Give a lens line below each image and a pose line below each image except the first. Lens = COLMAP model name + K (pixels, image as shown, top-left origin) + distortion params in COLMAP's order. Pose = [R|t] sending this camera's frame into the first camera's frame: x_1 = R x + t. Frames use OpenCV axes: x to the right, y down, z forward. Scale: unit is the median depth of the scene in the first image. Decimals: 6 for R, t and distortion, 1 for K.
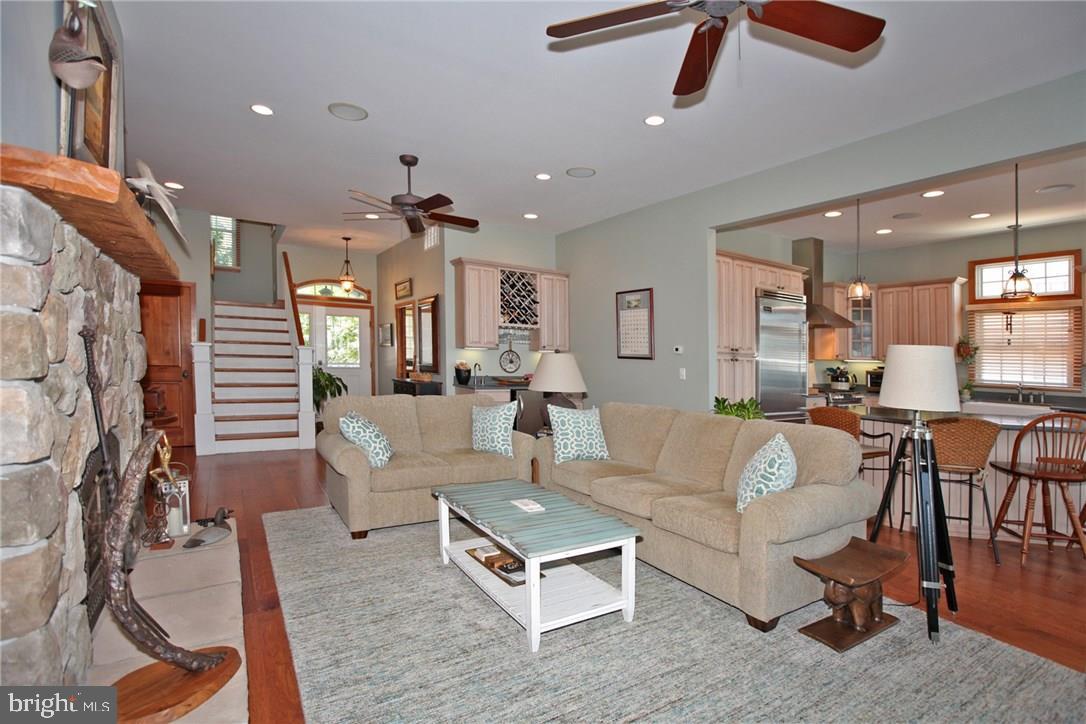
lens RADIAL K [[509.3, 0, 547.0], [0, 509.3, 358.2], [0, 0, 1]] dist [0.000430, 0.001855]
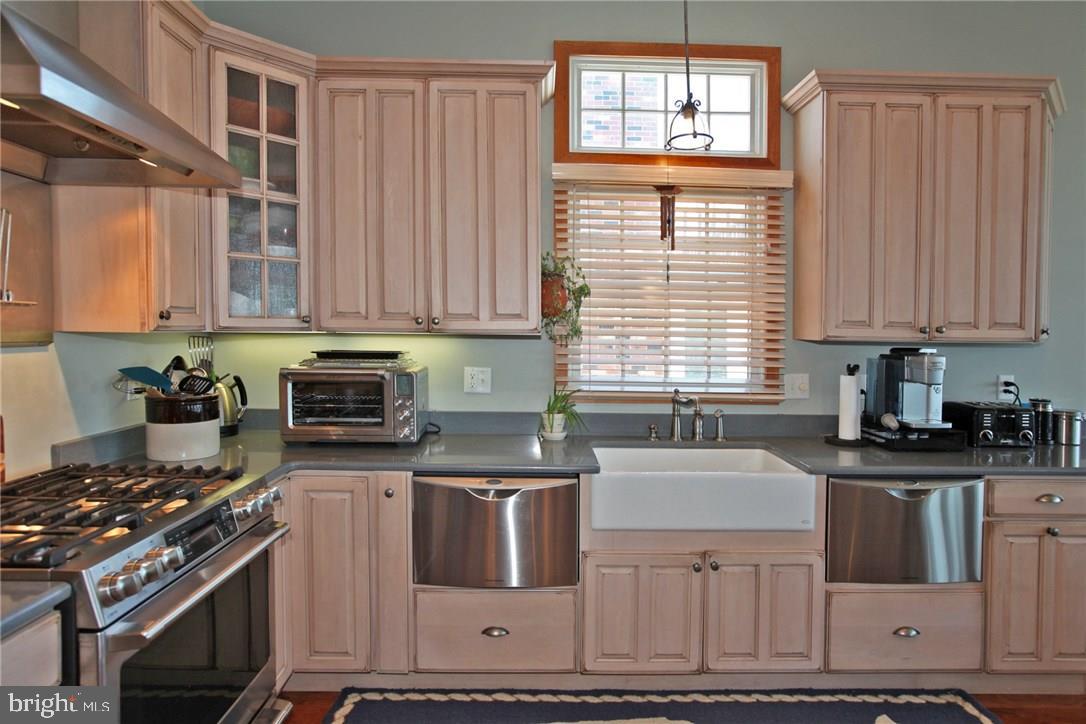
lens RADIAL K [[616.3, 0, 564.1], [0, 616.3, 318.9], [0, 0, 1]] dist [-0.026639, -0.000515]
pose [[0.510250, -0.015059, 0.859894, 0.430448], [0.001947, 0.999864, 0.016355, -0.006698], [-0.860024, -0.006671, 0.510210, 0.715416]]
